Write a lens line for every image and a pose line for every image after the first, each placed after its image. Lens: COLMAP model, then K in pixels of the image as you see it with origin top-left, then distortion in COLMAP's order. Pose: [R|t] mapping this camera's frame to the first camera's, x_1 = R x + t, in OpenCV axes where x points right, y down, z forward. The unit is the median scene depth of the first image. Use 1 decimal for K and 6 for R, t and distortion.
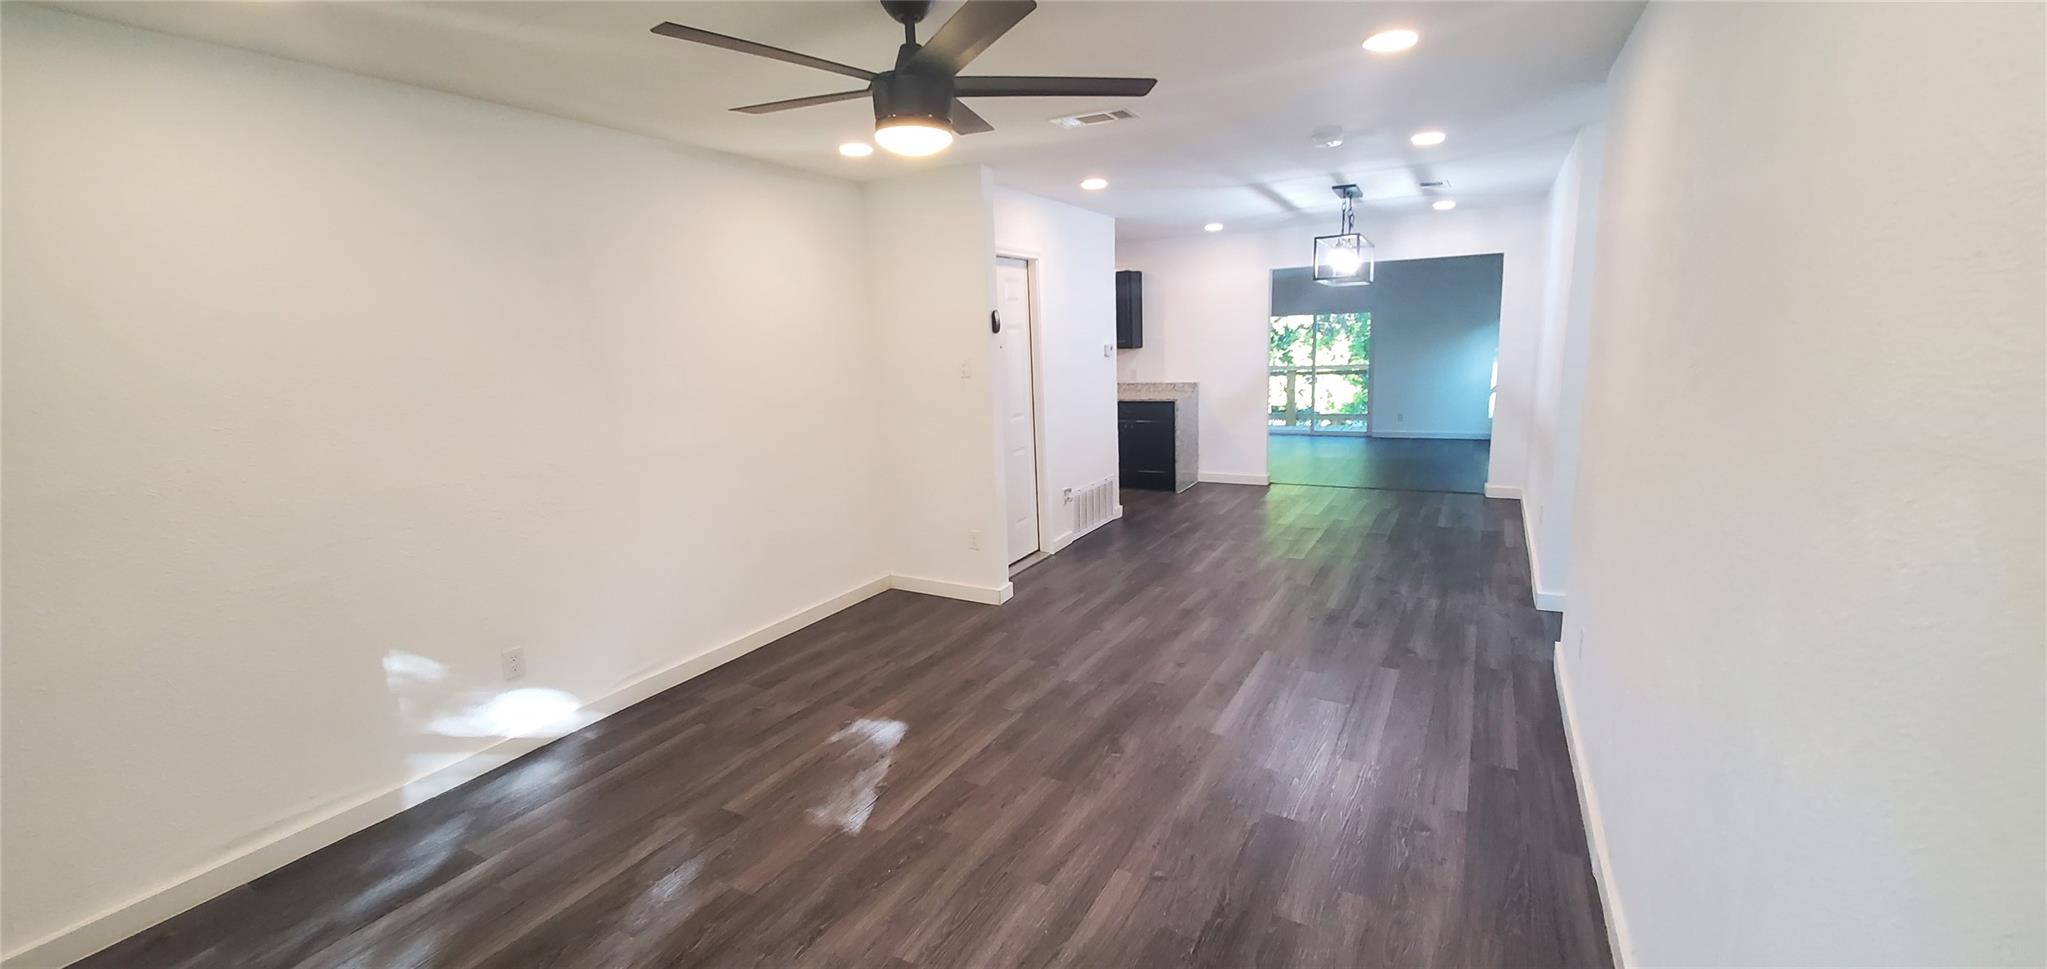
lens RADIAL K [[808.7, 0, 1013.6], [0, 808.7, 487.7], [0, 0, 1]] dist [-0.002156, -0.001034]
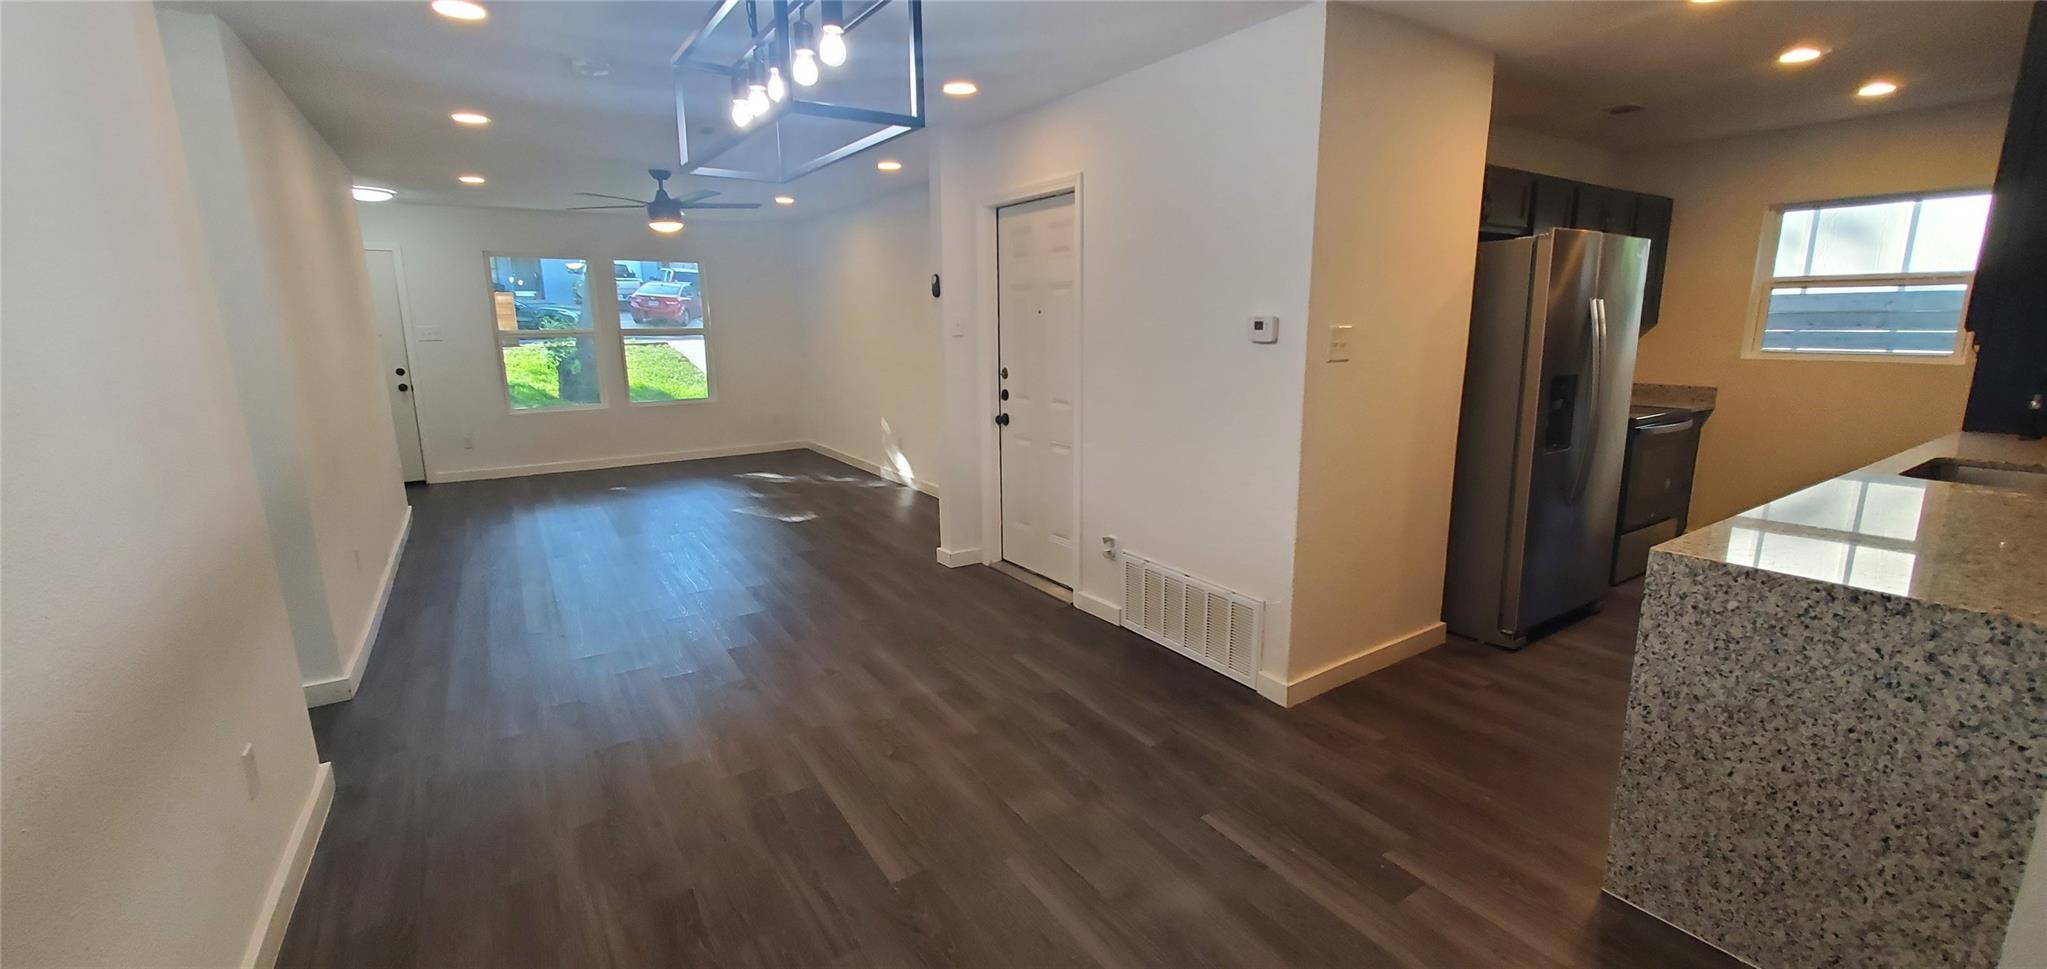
lens RADIAL K [[808.7, 0, 1025.4], [0, 808.7, 480.0], [0, 0, 1]] dist [-0.002156, -0.001034]
pose [[-0.455724, 0.208425, -0.865376, 1.168844], [-0.147901, 0.940955, 0.304516, -0.413508], [0.877748, 0.266765, -0.397989, 2.152373]]
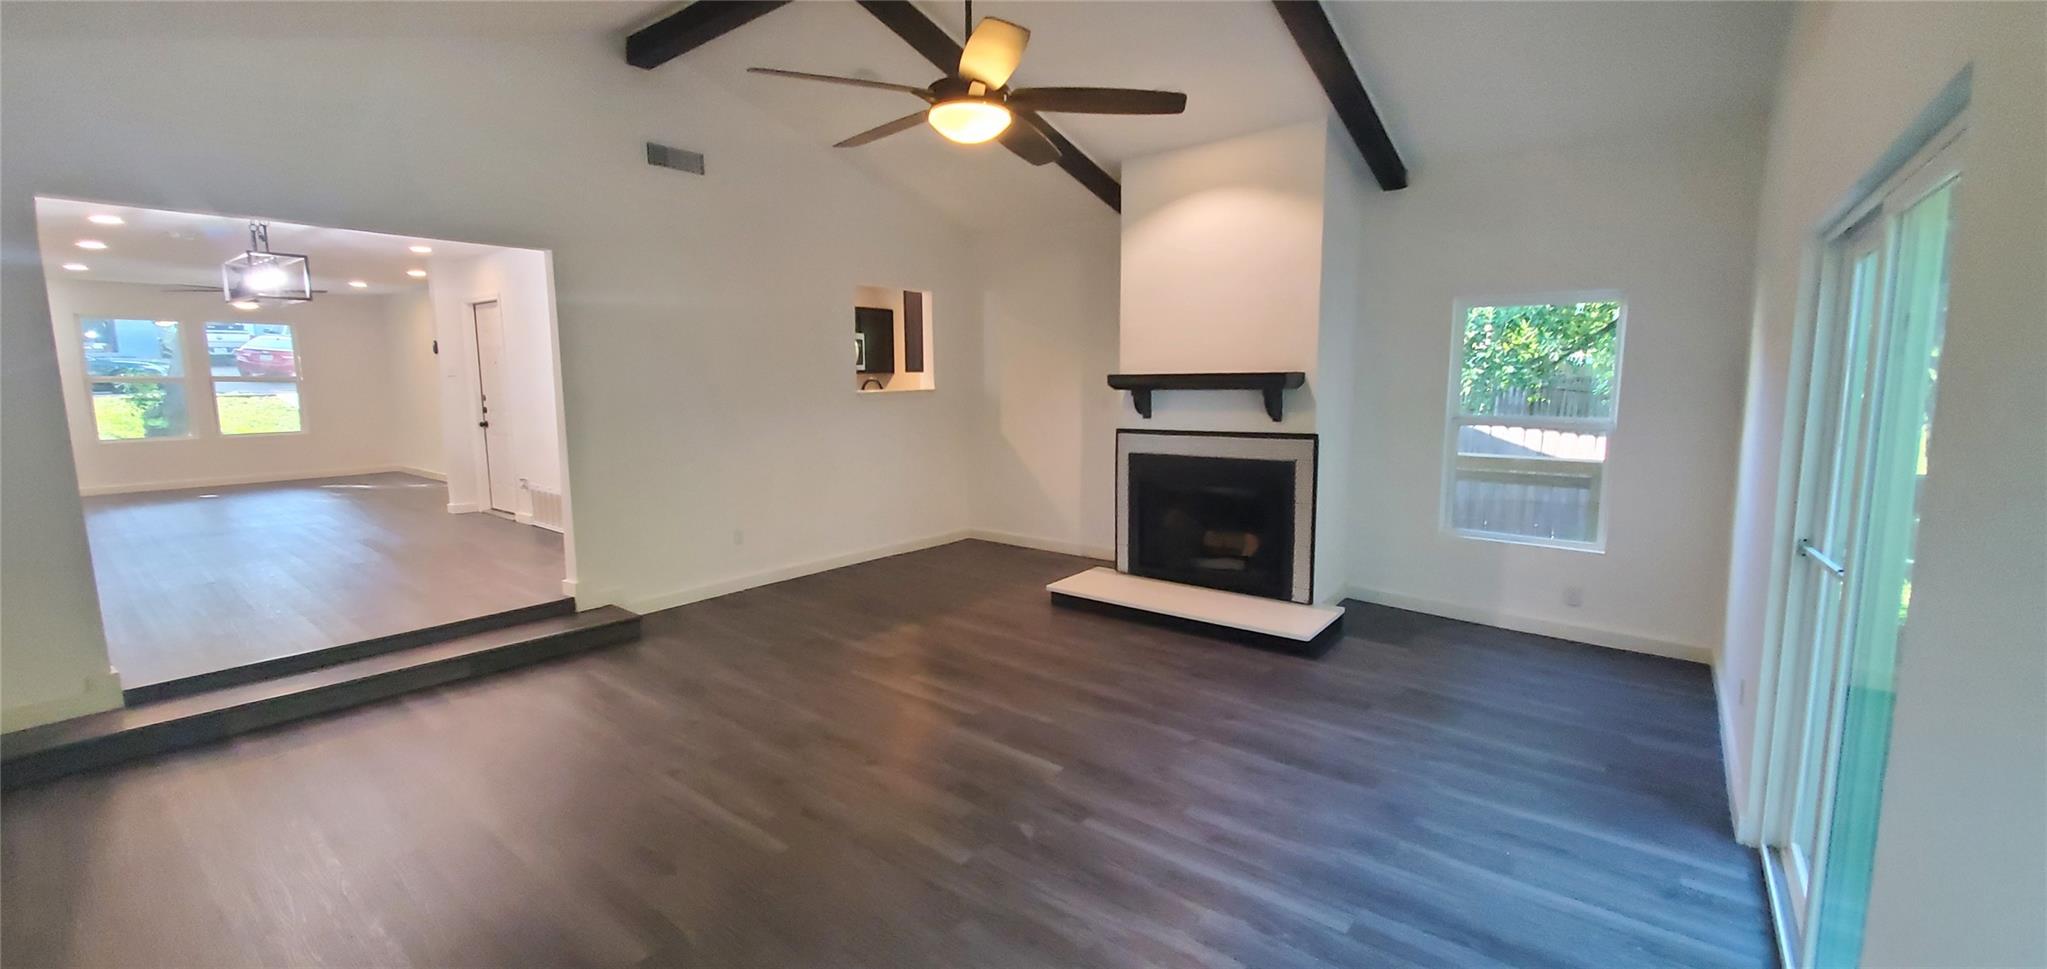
lens RADIAL K [[808.7, 0, 1028.8], [0, 808.7, 475.5], [0, 0, 1]] dist [-0.002156, -0.001034]
pose [[-0.152968, 0.149877, -0.976800, 2.101789], [-0.180316, 0.967606, 0.176704, -0.655892], [0.971641, 0.203162, -0.120987, 3.464077]]
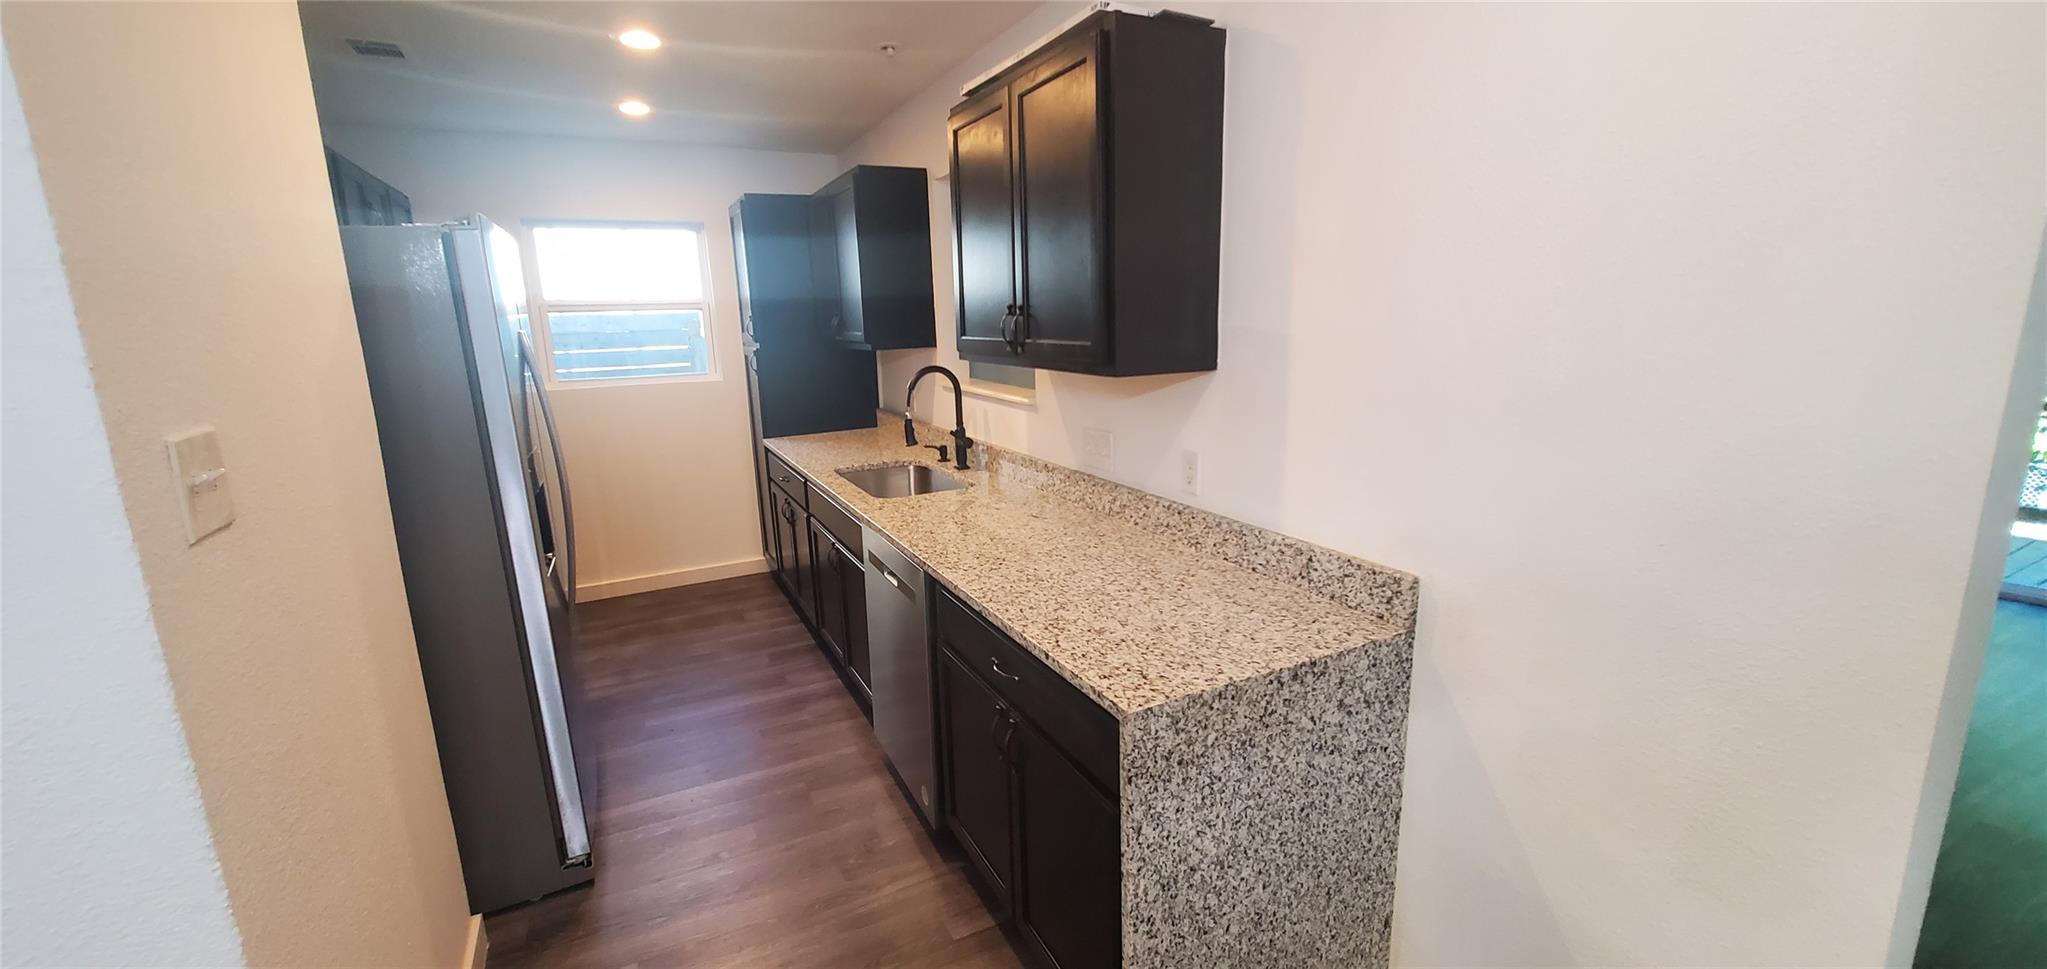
lens RADIAL K [[808.7, 0, 1021.8], [0, 808.7, 484.2], [0, 0, 1]] dist [-0.002156, -0.001034]
pose [[0.832035, 0.126276, -0.540160, 0.601264], [-0.107573, 0.991991, 0.066204, -0.383440], [0.544193, 0.003022, 0.838954, 1.970765]]
